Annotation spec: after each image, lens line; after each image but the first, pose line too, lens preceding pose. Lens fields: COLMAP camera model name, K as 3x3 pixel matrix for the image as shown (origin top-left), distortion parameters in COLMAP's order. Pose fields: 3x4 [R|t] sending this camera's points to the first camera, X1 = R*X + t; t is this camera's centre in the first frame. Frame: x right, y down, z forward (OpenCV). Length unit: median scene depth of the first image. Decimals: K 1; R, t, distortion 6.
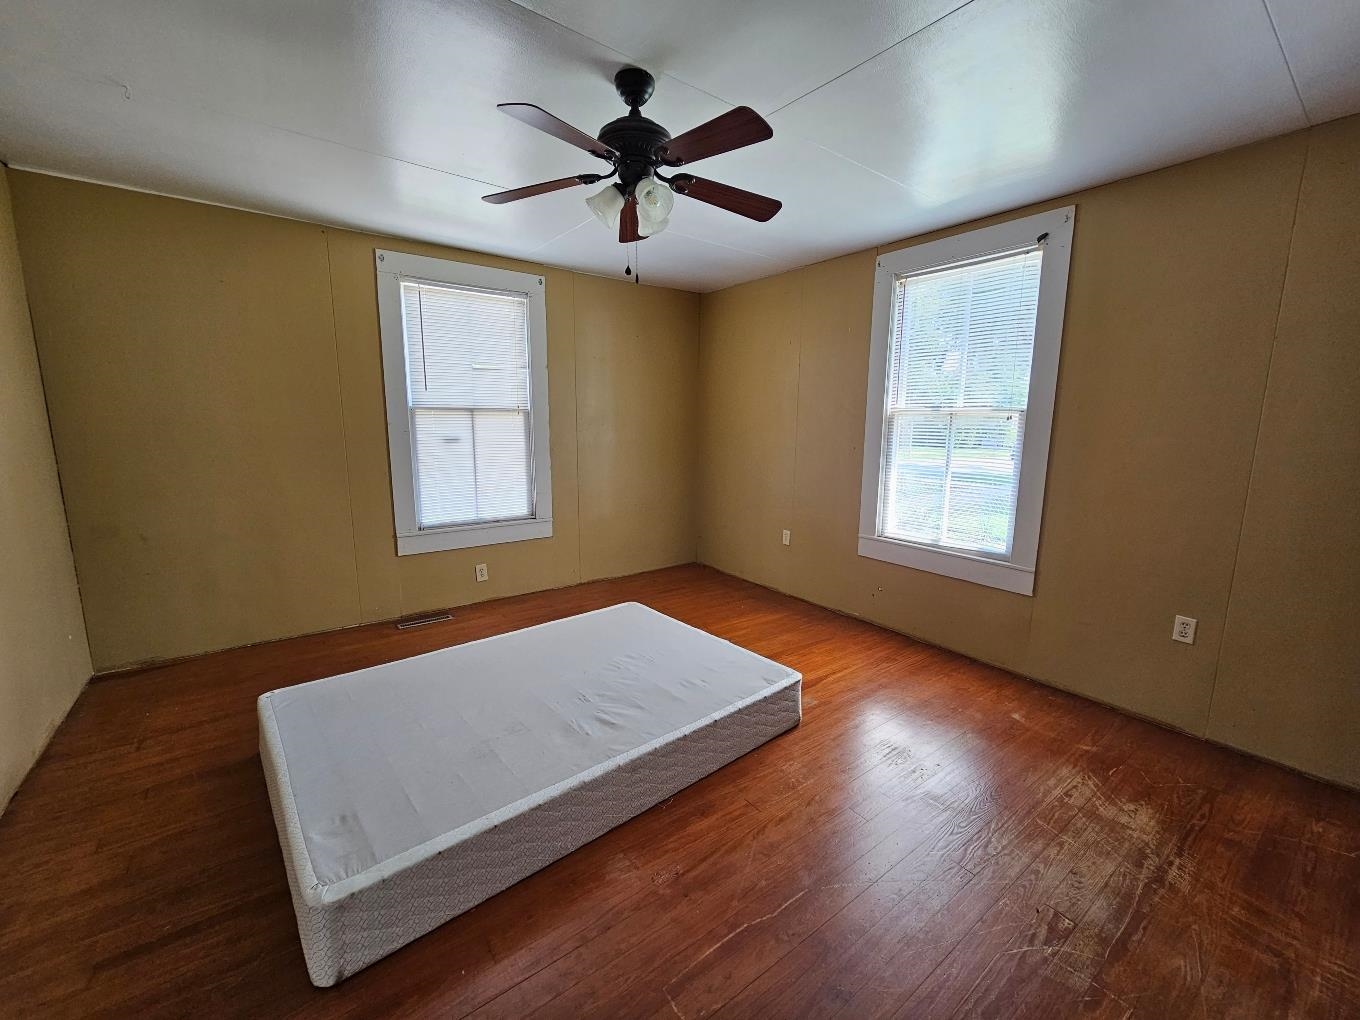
lens RADIAL K [[558.9, 0, 690.9], [0, 558.9, 507.4], [0, 0, 1]] dist [0.003671, -0.000964]
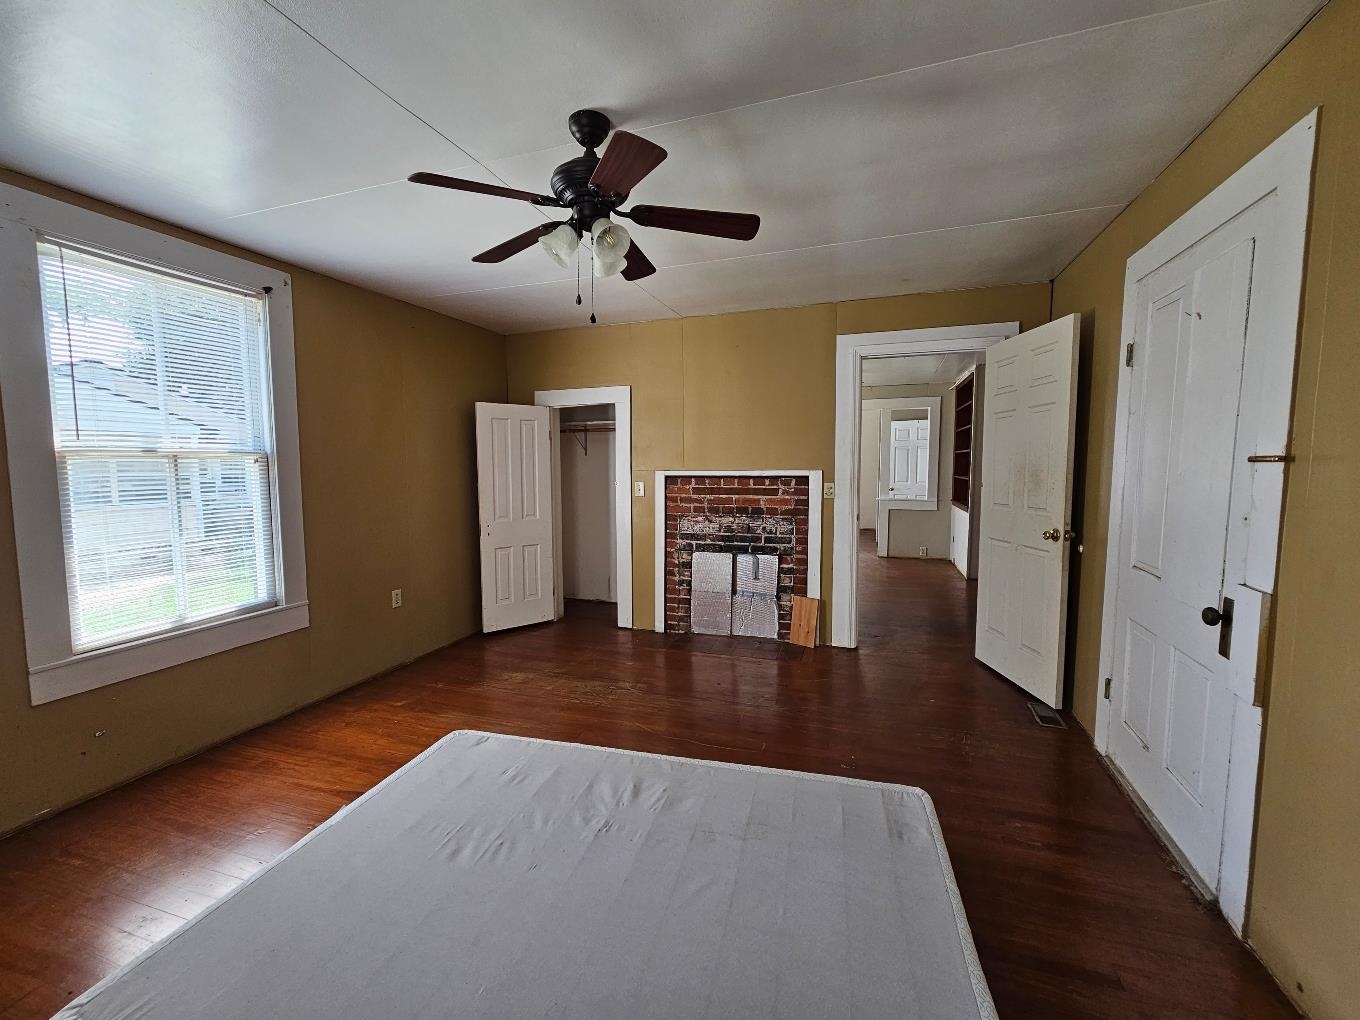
lens RADIAL K [[558.9, 0, 676.5], [0, 558.9, 507.0], [0, 0, 1]] dist [0.003671, -0.000964]
pose [[-0.561369, -0.068598, 0.824718, -0.703714], [0.131825, 0.976422, 0.170947, -0.166267], [-0.816999, 0.204683, -0.539090, 1.038138]]
